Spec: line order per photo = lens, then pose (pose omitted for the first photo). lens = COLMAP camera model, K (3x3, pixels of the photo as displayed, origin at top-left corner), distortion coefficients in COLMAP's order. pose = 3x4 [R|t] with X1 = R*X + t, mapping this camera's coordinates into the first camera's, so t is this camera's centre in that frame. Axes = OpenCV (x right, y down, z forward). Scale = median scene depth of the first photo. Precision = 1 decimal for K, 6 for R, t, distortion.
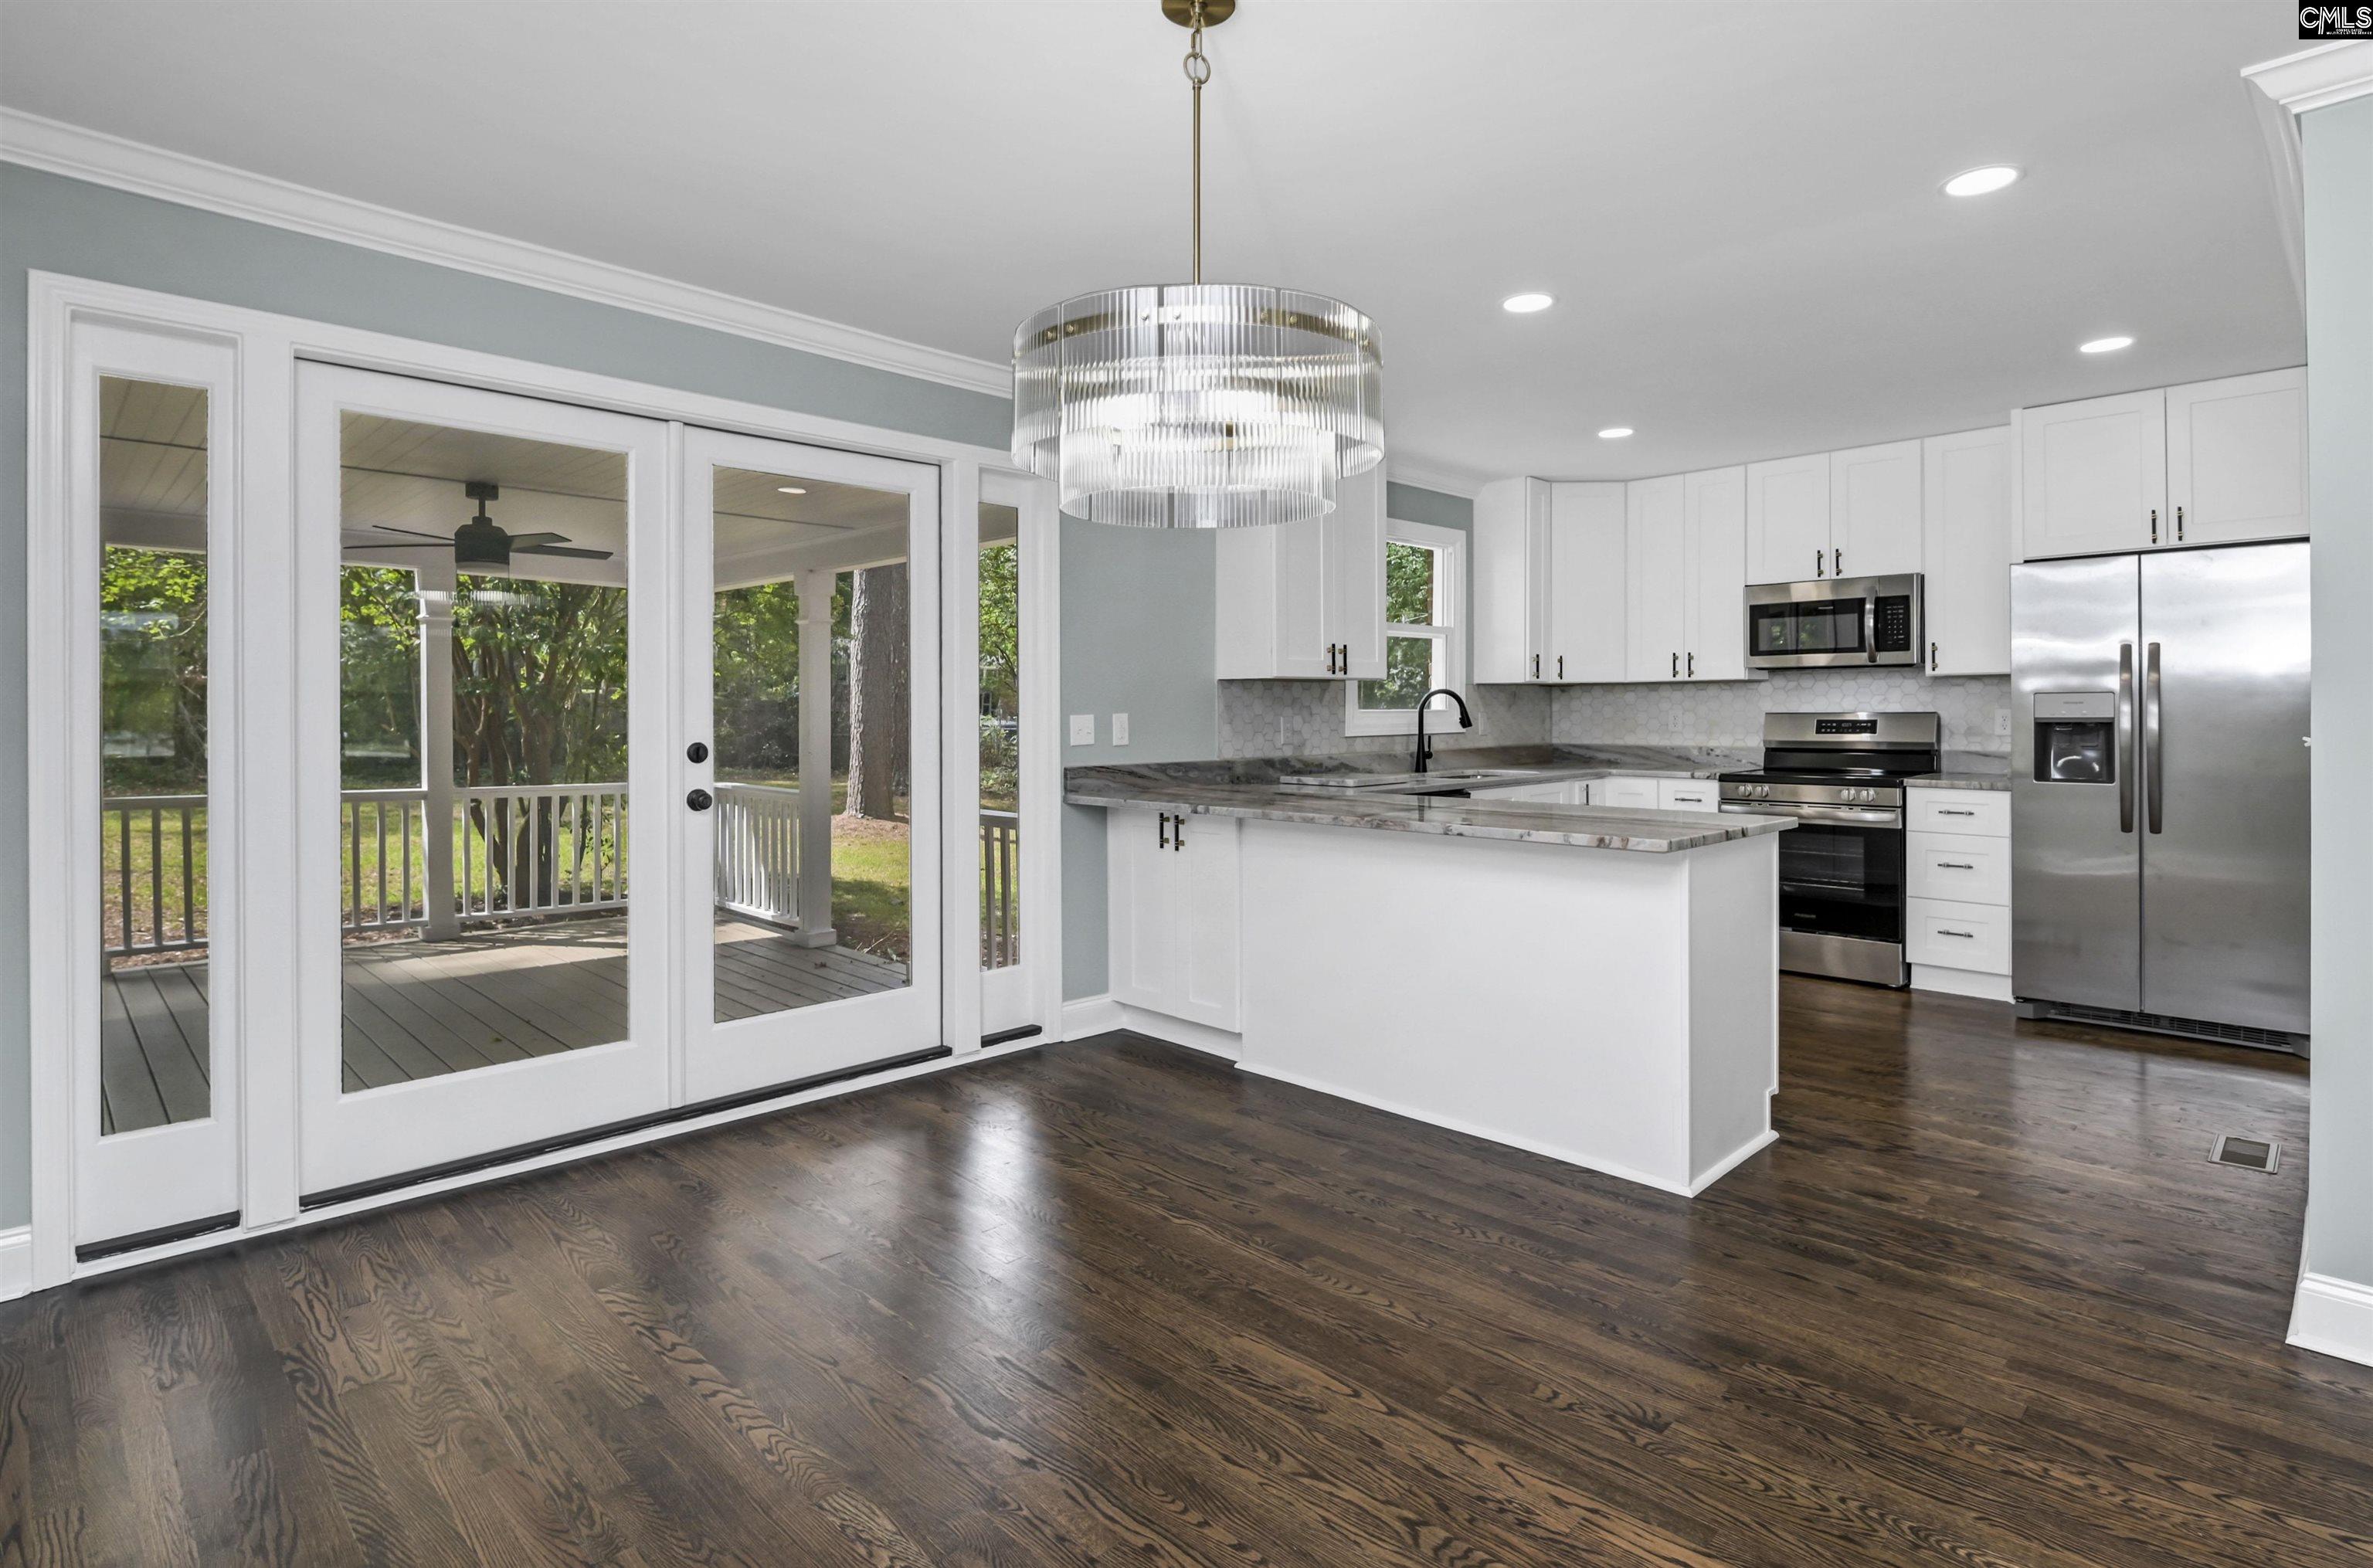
lens RADIAL K [[1160.4, 0, 1182.3], [0, 1160.4, 715.3], [0, 0, 1]] dist [0.000536, 0.000324]
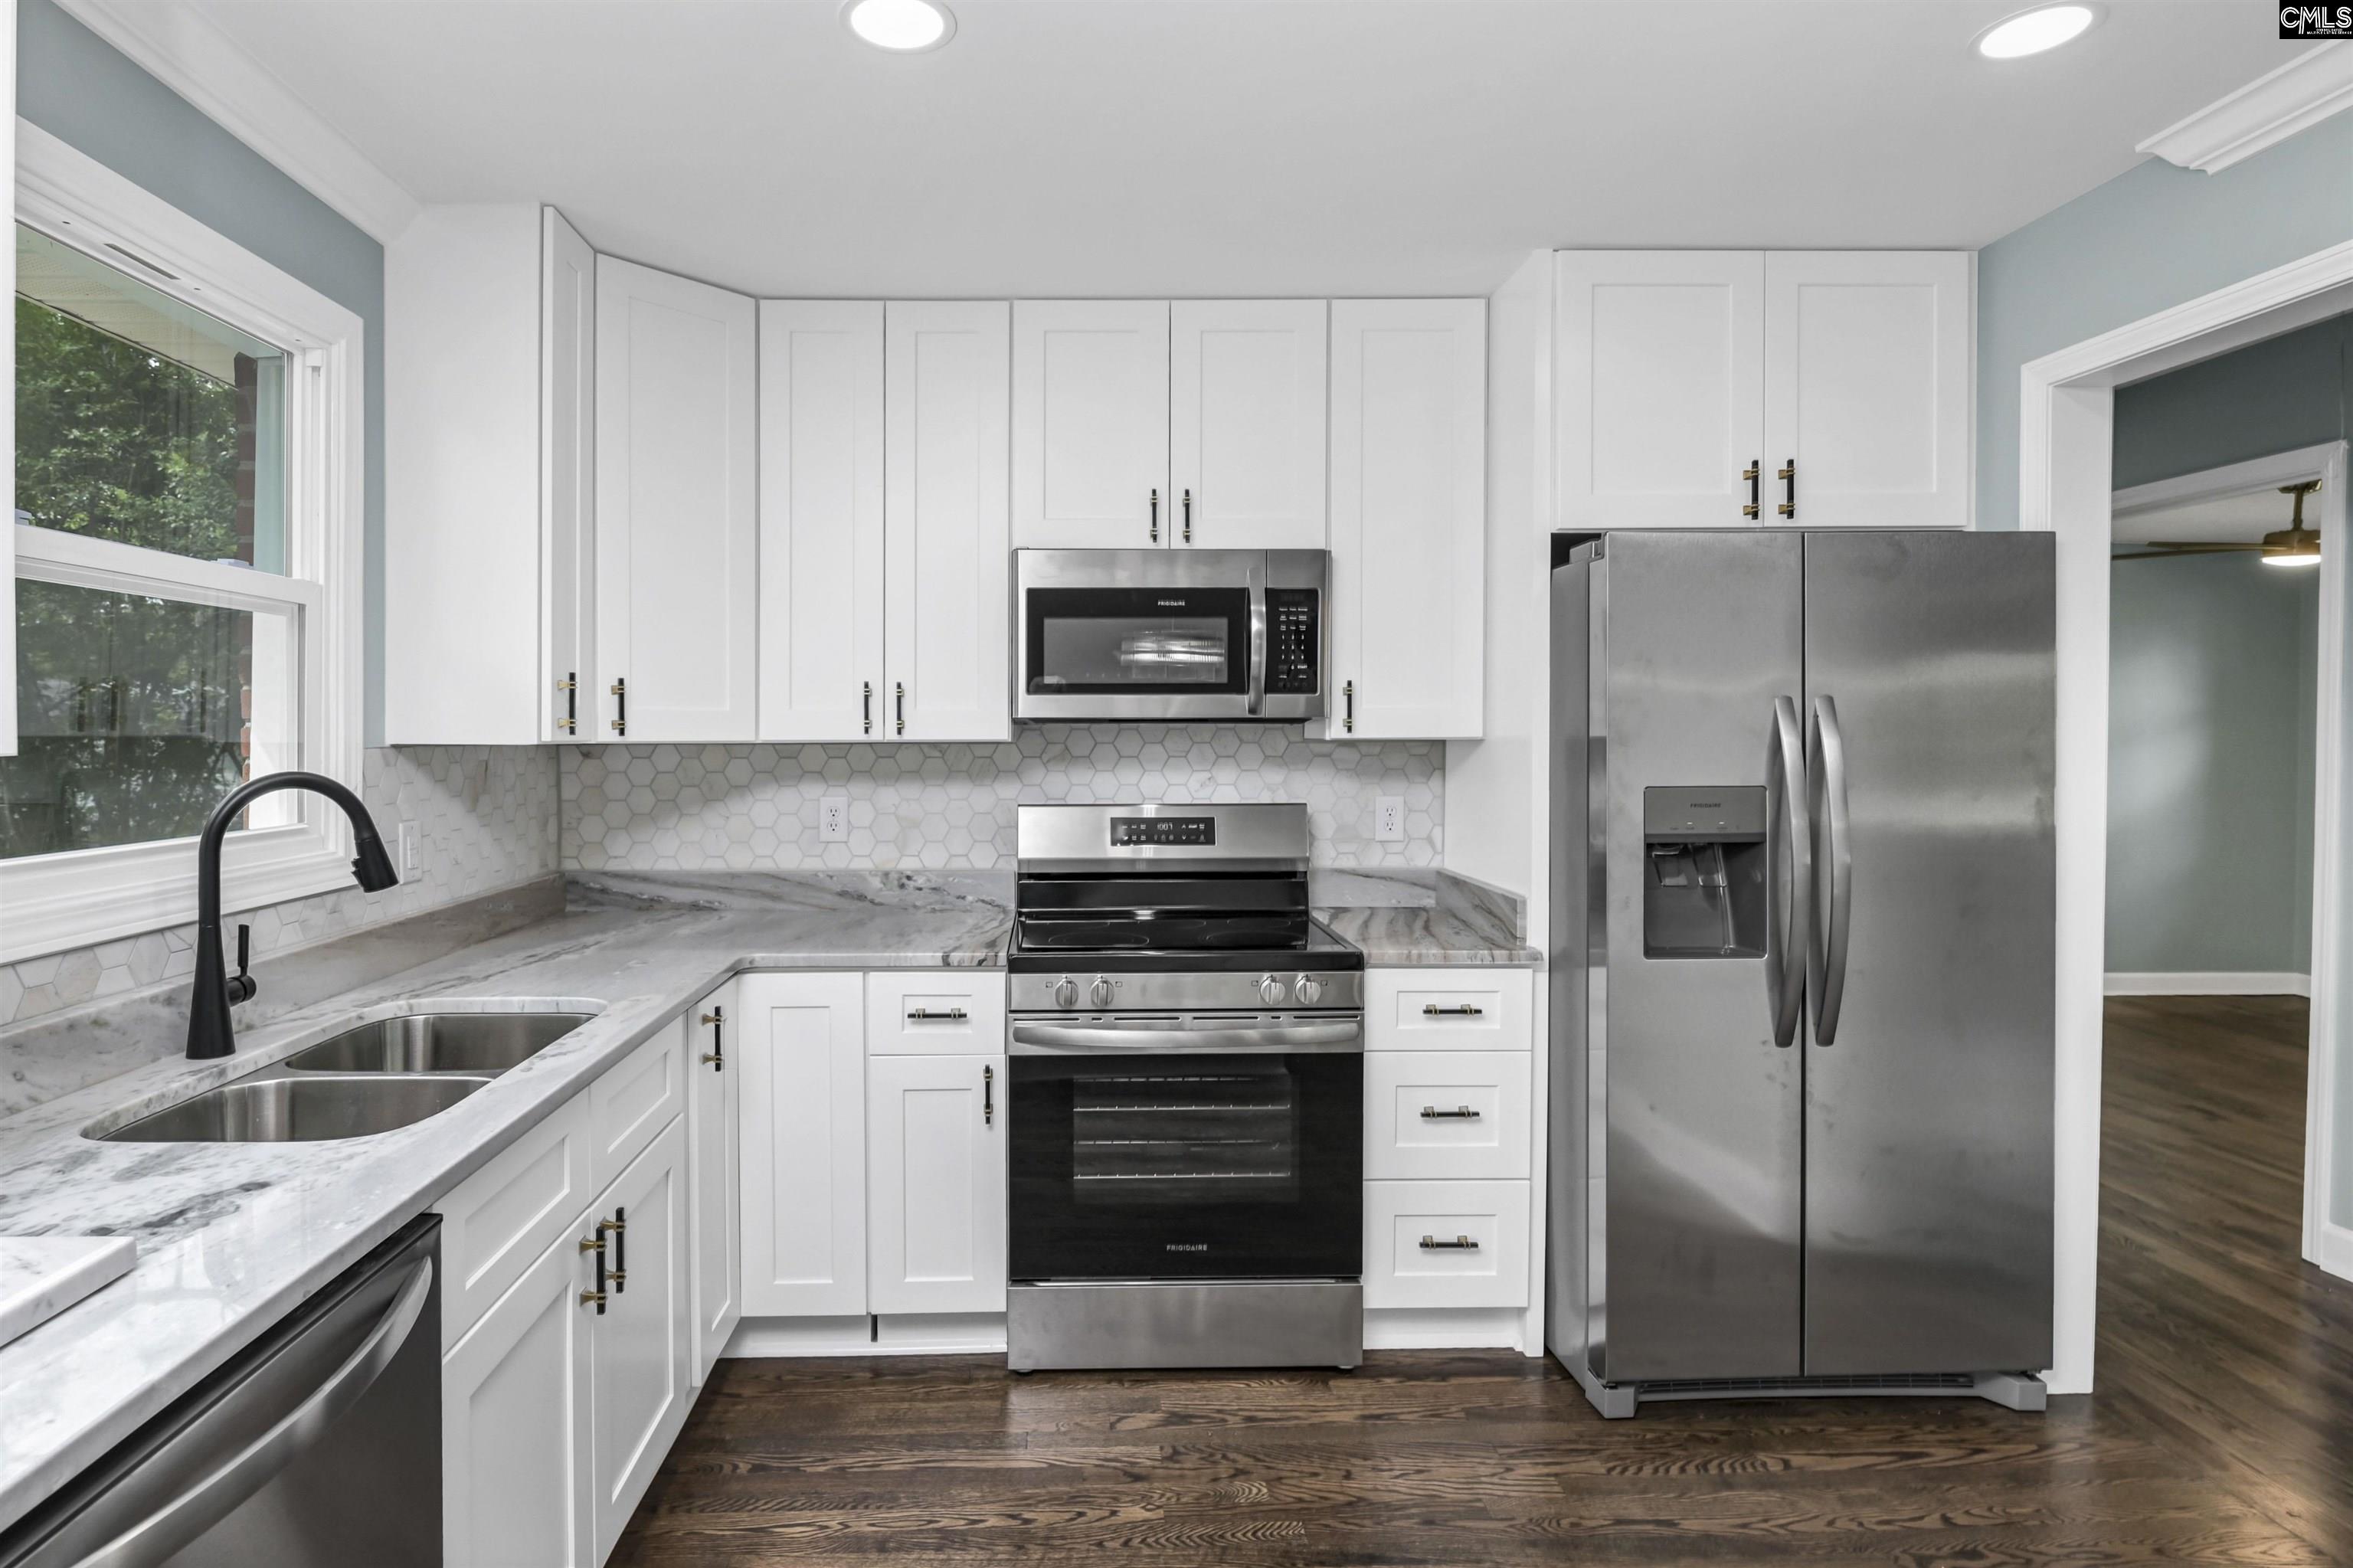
lens RADIAL K [[1350.7, 0, 1173.9], [0, 1350.7, 755.1], [0, 0, 1]] dist [0.002211, -0.037452]
pose [[0.687806, -0.002934, 0.725888, 0.130895], [0.001537, 0.999995, 0.002586, -0.028408], [-0.725893, -0.000663, 0.687808, 0.603551]]
